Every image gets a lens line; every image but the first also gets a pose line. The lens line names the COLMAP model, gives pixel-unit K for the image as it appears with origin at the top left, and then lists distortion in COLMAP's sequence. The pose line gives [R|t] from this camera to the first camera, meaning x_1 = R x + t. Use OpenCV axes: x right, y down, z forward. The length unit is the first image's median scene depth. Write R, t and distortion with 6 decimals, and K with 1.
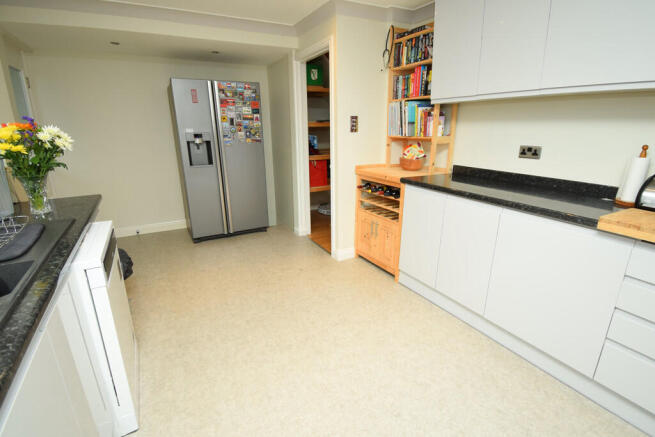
lens RADIAL K [[323.5, 0, 331.3], [0, 323.5, 225.5], [0, 0, 1]] dist [0.000072, -0.000517]
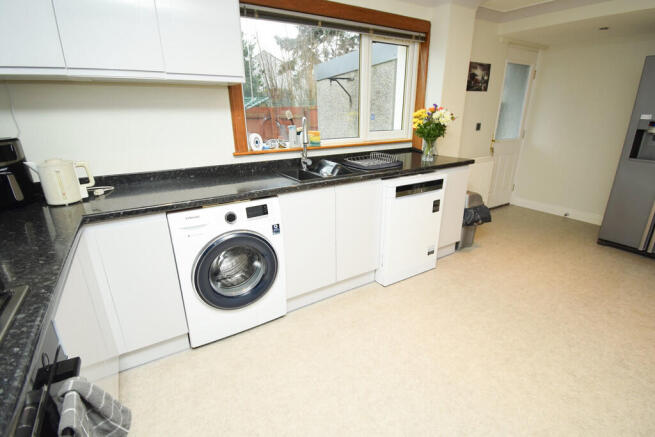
lens RADIAL K [[323.5, 0, 331.3], [0, 323.5, 225.5], [0, 0, 1]] dist [0.000072, -0.000517]
pose [[0.057236, 0.345629, -0.936624, 0.378633], [-0.301055, 0.900466, 0.313889, -0.053015], [0.951888, 0.264010, 0.155592, 0.153379]]
